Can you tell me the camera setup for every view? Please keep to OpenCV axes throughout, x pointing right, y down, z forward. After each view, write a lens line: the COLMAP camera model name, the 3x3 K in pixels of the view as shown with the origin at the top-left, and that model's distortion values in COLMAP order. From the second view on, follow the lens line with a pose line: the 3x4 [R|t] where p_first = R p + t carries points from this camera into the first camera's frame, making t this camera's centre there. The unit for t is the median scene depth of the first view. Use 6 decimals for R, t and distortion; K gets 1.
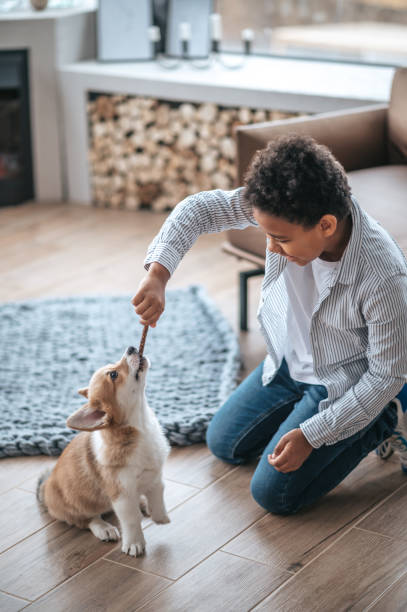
lens RADIAL K [[1490.4, 0, 192.6], [0, 1490.4, 288.3], [0, 0, 1]] dist [0.147534, -0.110029]
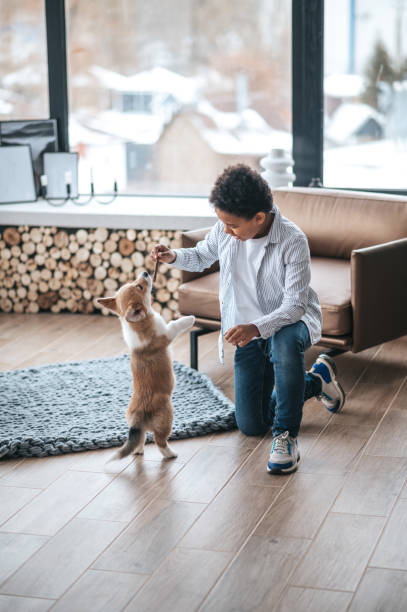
lens RADIAL K [[1477.2, 0, 203.5], [0, 1477.2, 306.0], [0, 0, 1]] dist [0.082749, 0.492902]
pose [[0.949061, -0.056501, 0.309986, -0.310368], [0.089219, 0.991717, -0.092395, 0.075604], [-0.302197, 0.115345, 0.946241, -0.275677]]
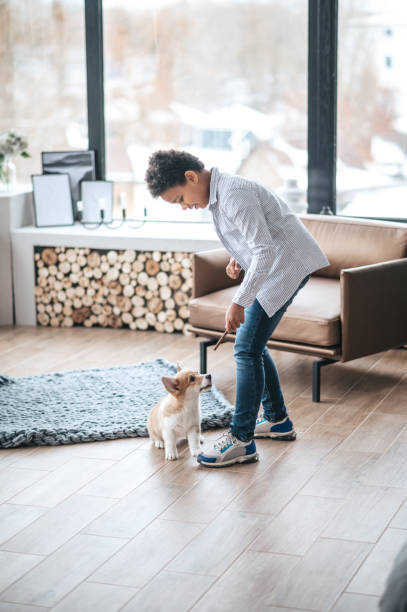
lens RADIAL K [[1477.2, 0, 203.5], [0, 1477.2, 306.0], [0, 0, 1]] dist [0.082749, 0.492902]
pose [[0.965255, -0.033561, 0.259145, -0.291351], [0.066893, 0.990409, -0.120897, 0.110192], [-0.252602, 0.134031, 0.958242, -0.402332]]
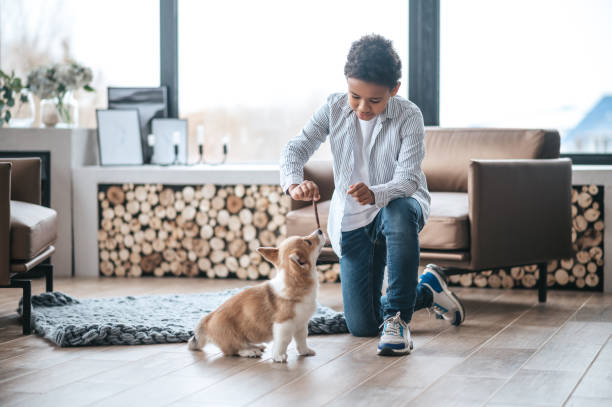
lens RADIAL K [[1477.2, 0, 306.0], [0, 1477.2, 203.5], [0, 0, 1]] dist [0.082749, 0.492902]
pose [[0.952682, 0.008246, 0.303858, -0.290357], [0.073024, 0.964149, -0.255115, 0.220149], [-0.295068, 0.265232, 0.917925, -0.194483]]
